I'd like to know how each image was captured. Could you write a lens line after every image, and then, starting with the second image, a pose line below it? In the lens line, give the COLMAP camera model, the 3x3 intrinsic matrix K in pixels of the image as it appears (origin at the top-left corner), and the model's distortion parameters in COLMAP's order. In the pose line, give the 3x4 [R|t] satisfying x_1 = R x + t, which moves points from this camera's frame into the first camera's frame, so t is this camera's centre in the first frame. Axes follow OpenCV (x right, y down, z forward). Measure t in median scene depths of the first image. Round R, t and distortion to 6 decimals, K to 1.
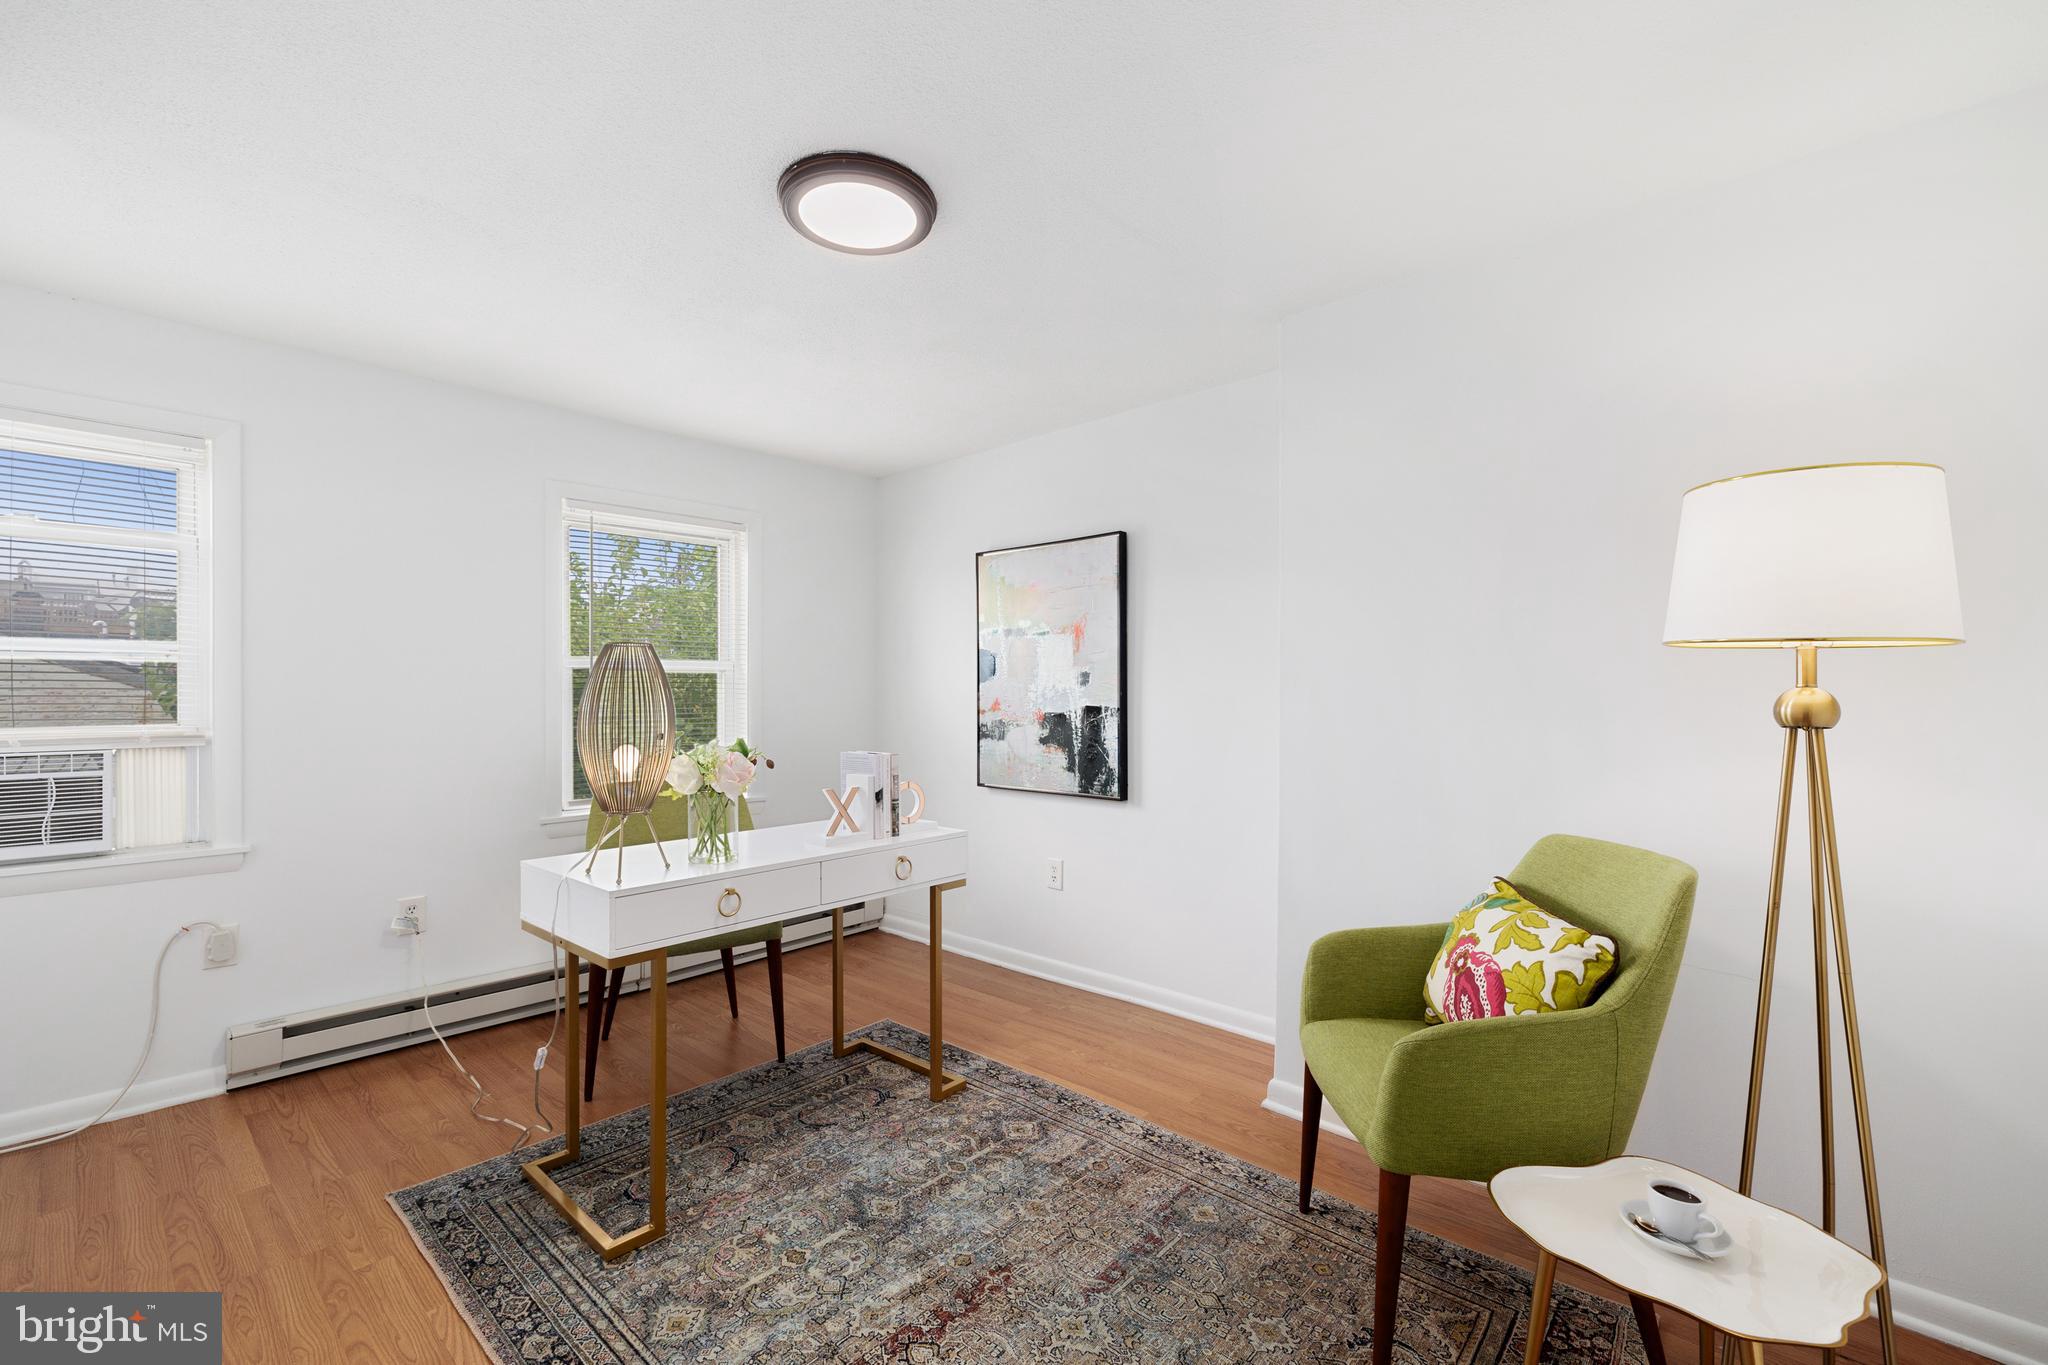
lens RADIAL K [[870.2, 0, 1024.0], [0, 870.2, 682.5], [0, 0, 1]] dist [0.001379, -0.000012]
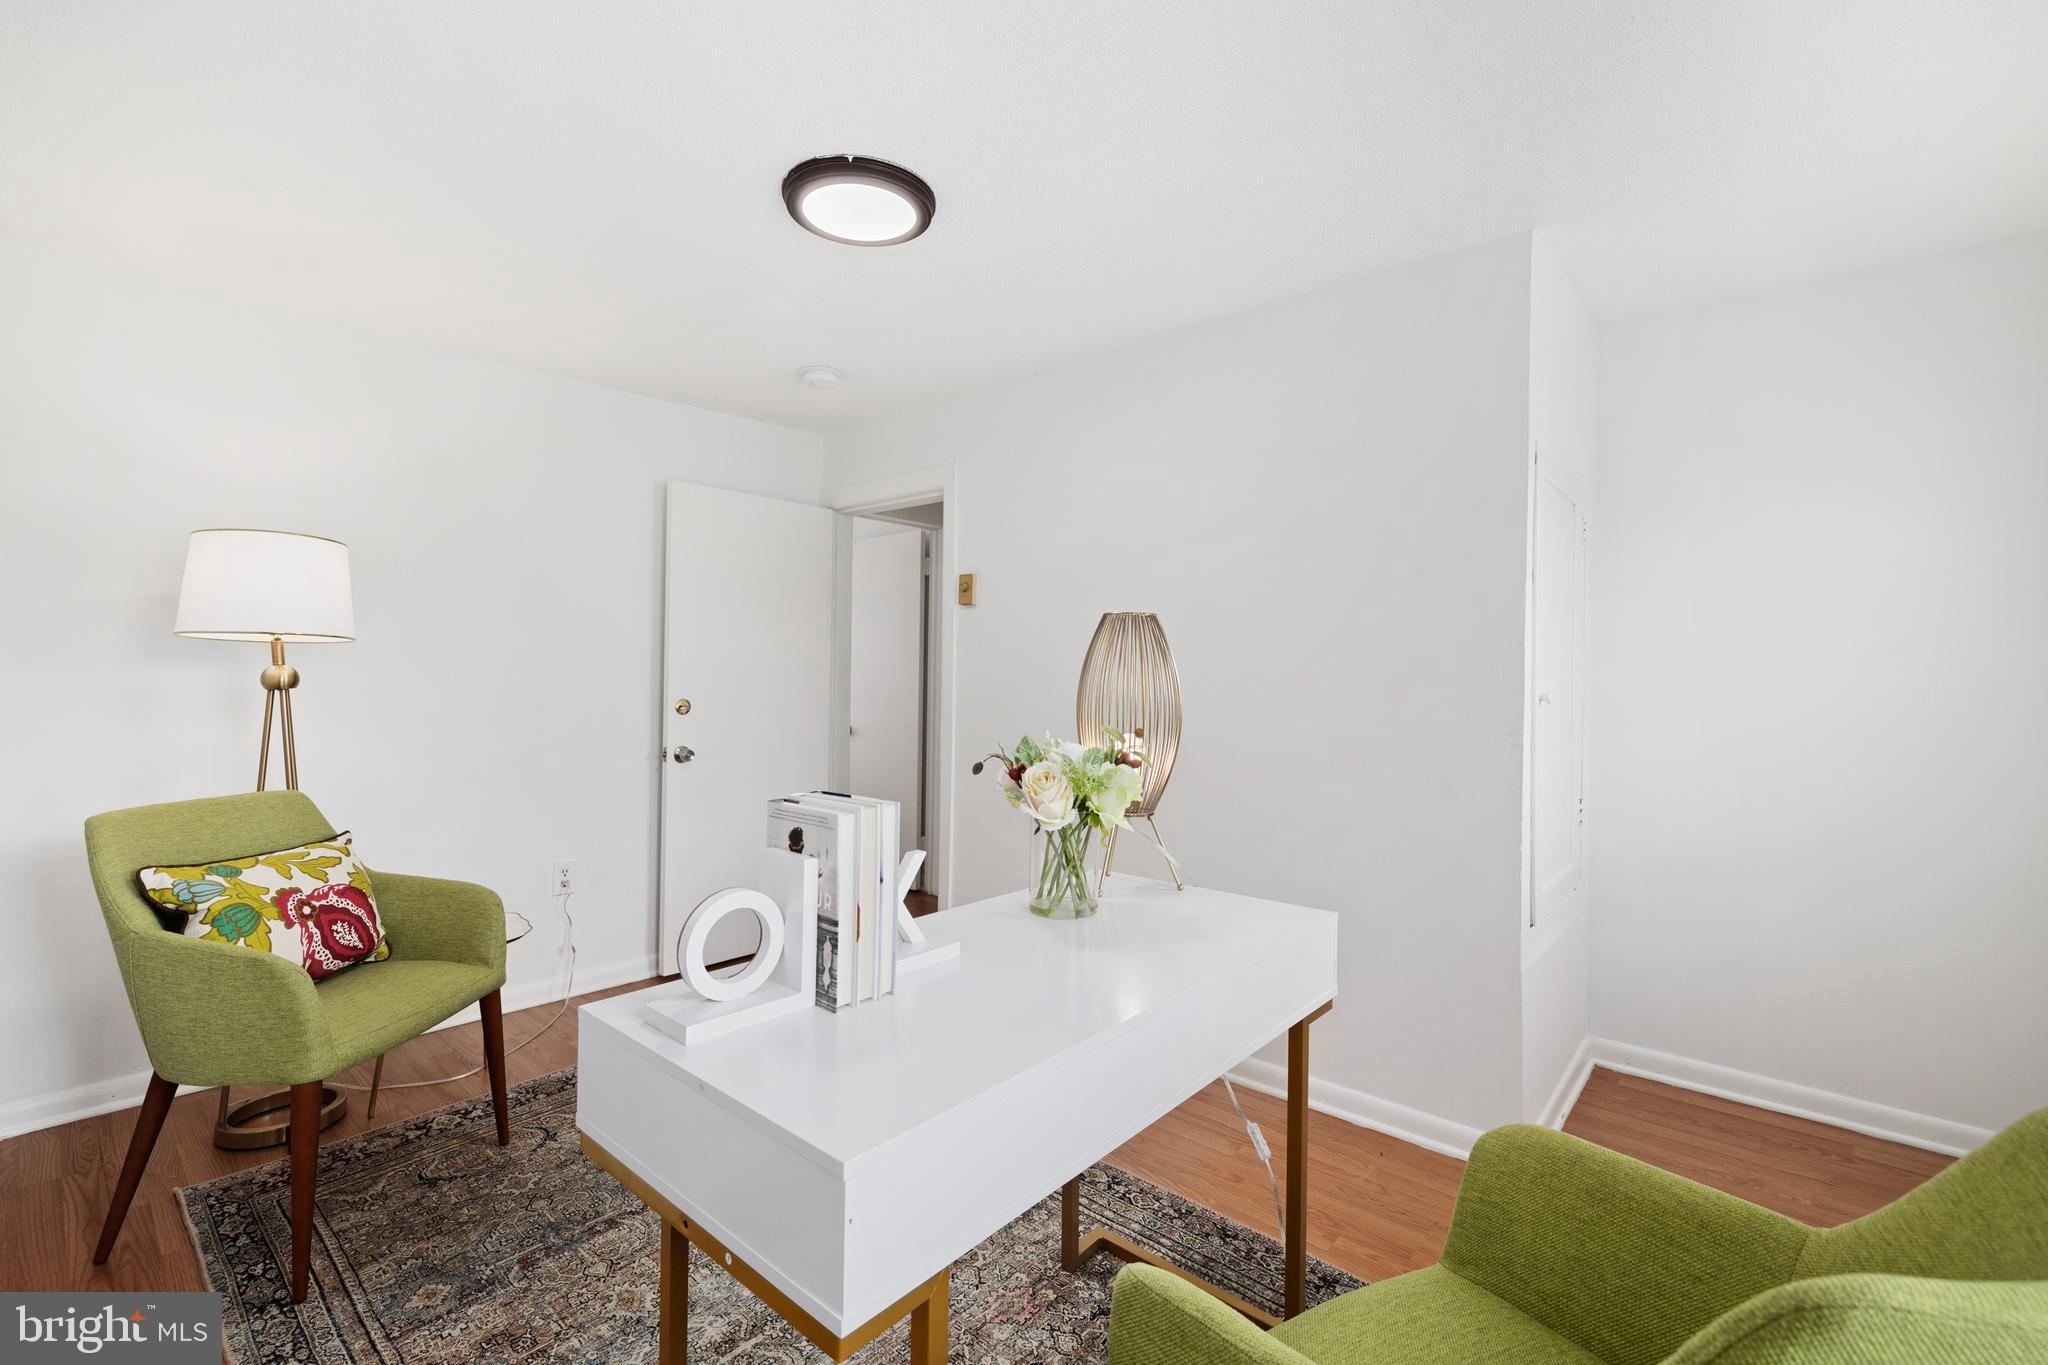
lens RADIAL K [[870.2, 0, 1024.0], [0, 870.2, 682.5], [0, 0, 1]] dist [0.001379, -0.000012]
pose [[-0.999919, -0.008536, -0.009489, -0.408431], [-0.008383, 0.999835, -0.016131, 0.043808], [0.009625, -0.016050, -0.999825, 2.180062]]
